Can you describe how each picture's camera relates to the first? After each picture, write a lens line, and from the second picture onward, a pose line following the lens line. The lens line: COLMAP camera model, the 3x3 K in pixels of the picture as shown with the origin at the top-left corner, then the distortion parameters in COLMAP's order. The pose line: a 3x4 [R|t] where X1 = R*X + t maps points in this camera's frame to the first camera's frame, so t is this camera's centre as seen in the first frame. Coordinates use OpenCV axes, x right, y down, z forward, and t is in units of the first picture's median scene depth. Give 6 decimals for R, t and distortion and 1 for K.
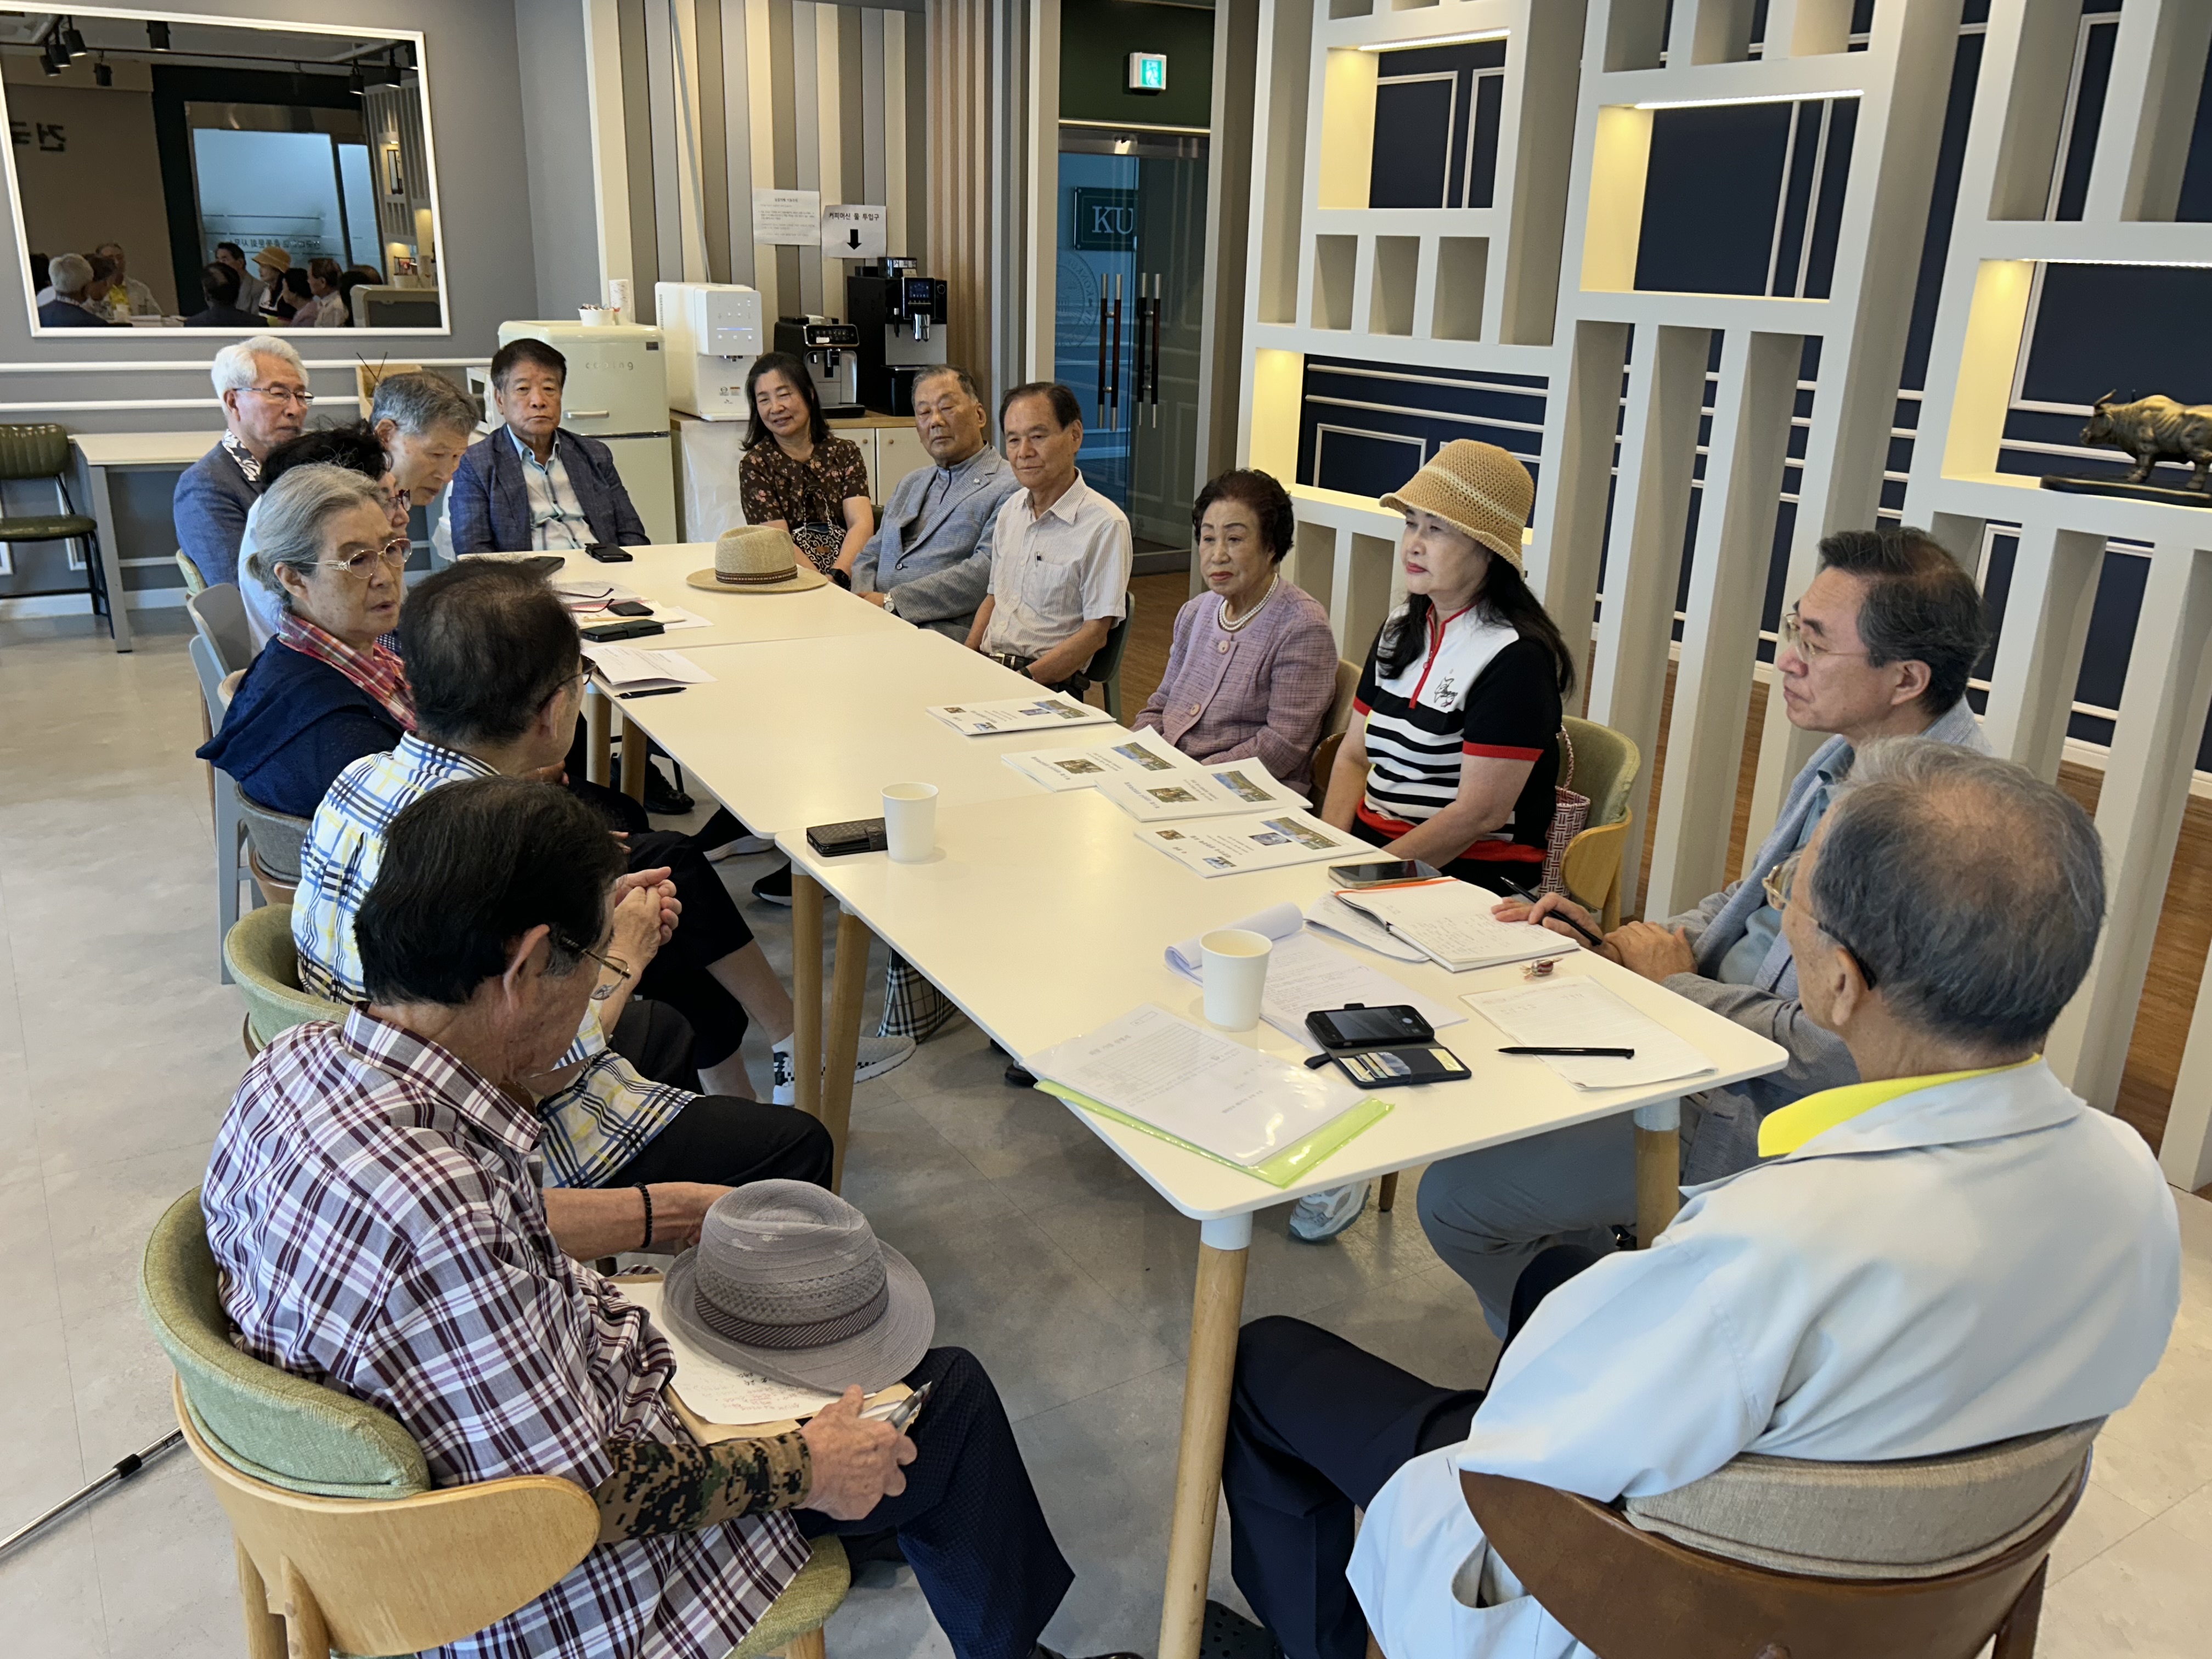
lens RADIAL K [[1733.9, 0, 1106.0], [0, 1733.9, 829.5], [0, 0, 1]] dist [0.030901, -0.043041]
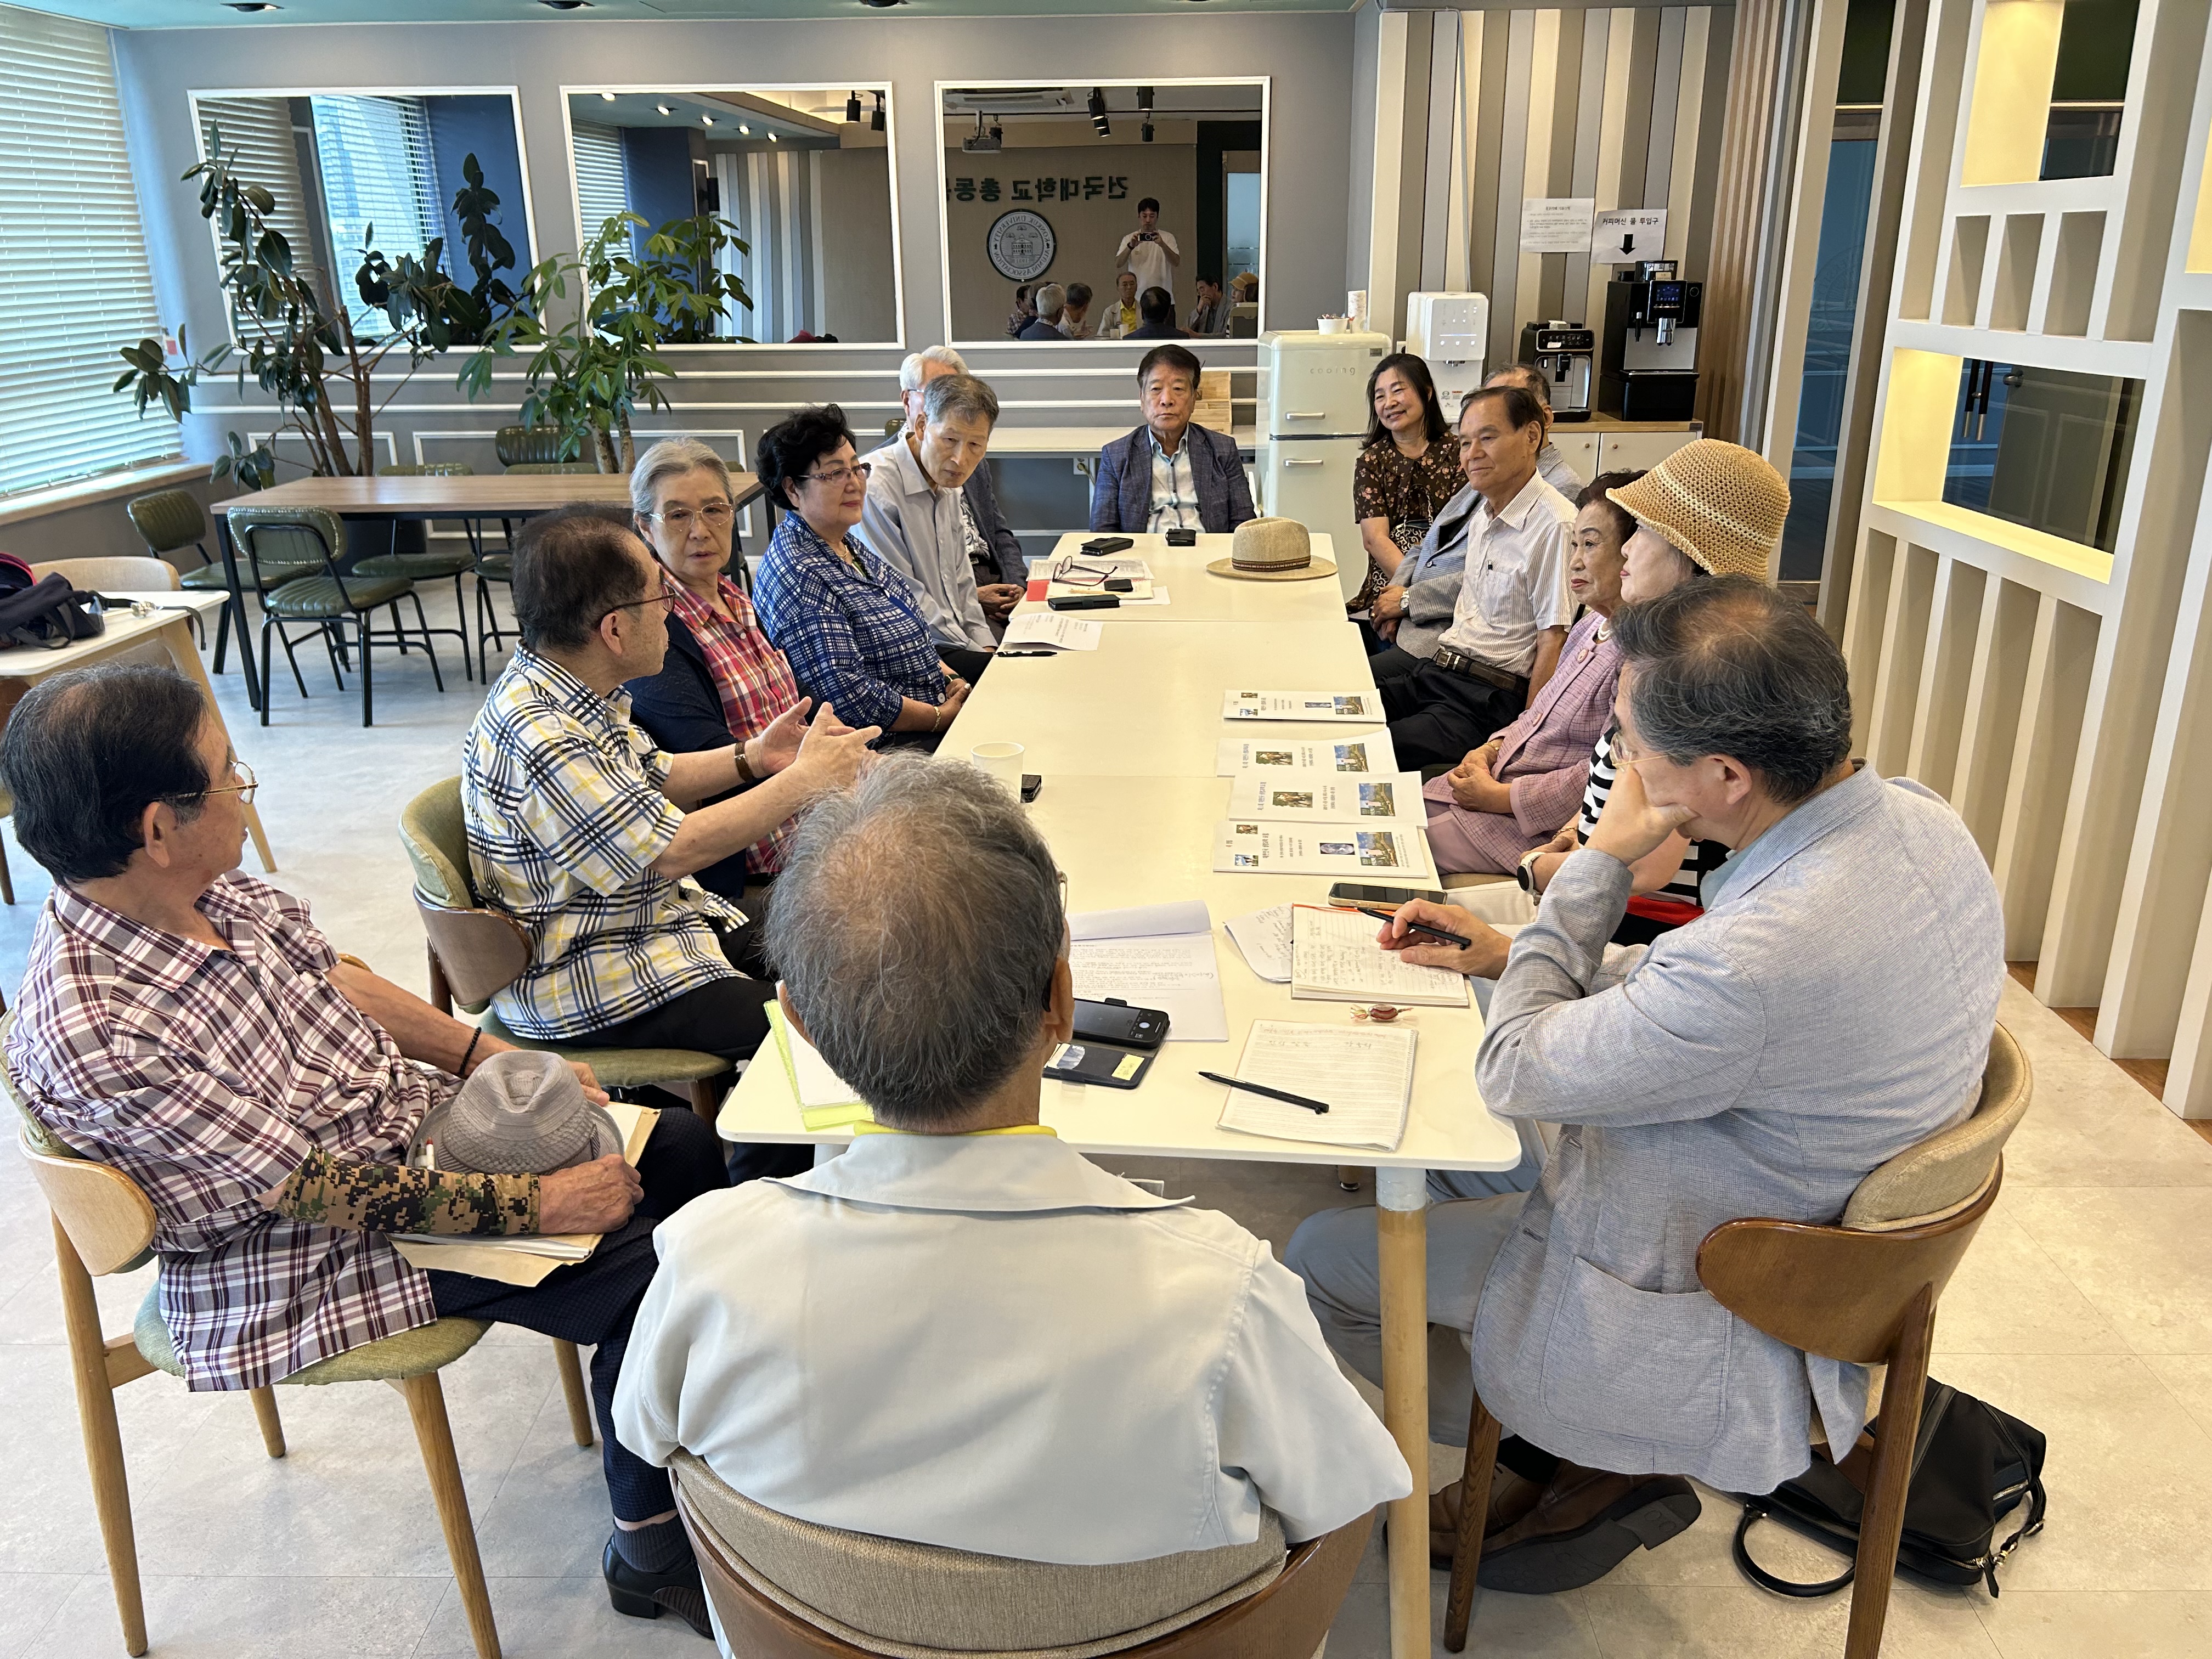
lens RADIAL K [[1672.3, 0, 1106.0], [0, 1672.3, 829.5], [0, 0, 1]] dist [0.000987, -0.000423]
pose [[0.833697, 0.146204, -0.532516, 0.254245], [-0.144479, 0.988475, 0.045195, -0.014999], [0.532986, 0.039258, 0.845213, 0.076269]]
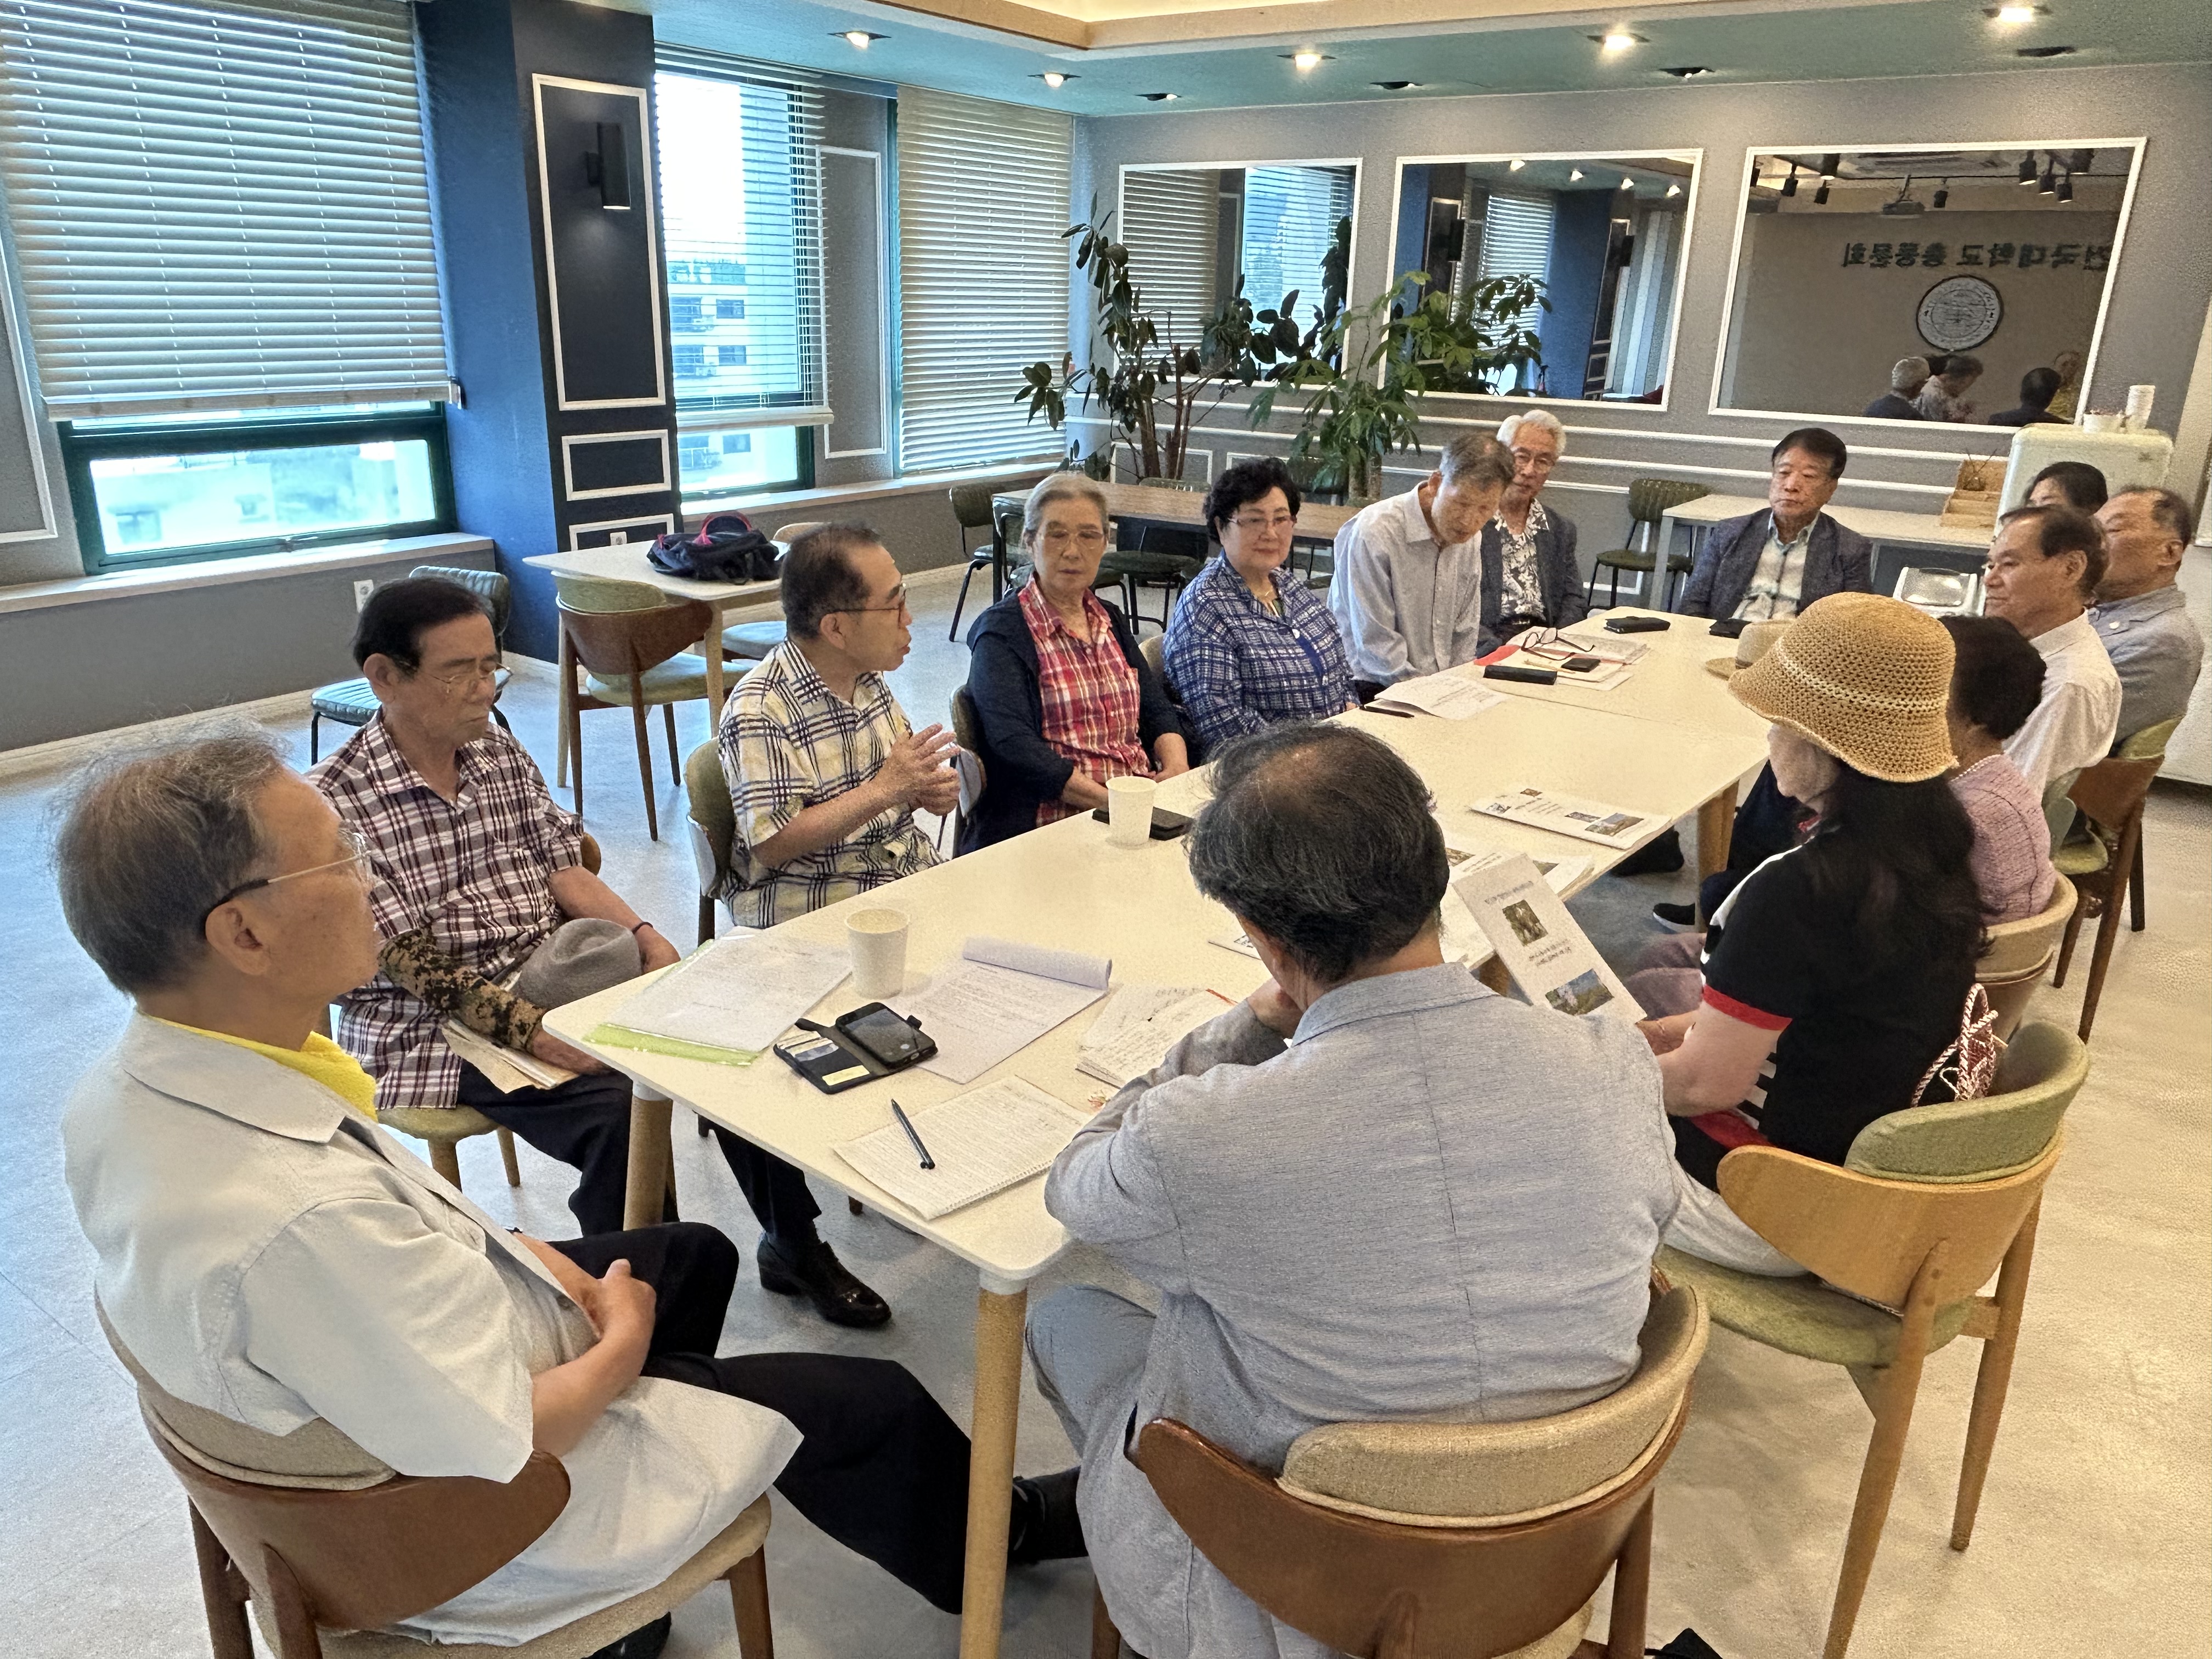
lens RADIAL K [[1533.7, 0, 1118.2], [0, 1533.7, 844.2], [0, 0, 1]] dist [-0.010154, -0.003051]
pose [[0.377675, 0.296419, -0.877210, 0.398298], [-0.307929, 0.933660, 0.182918, -0.085230], [0.873236, 0.201035, 0.443896, 0.268576]]
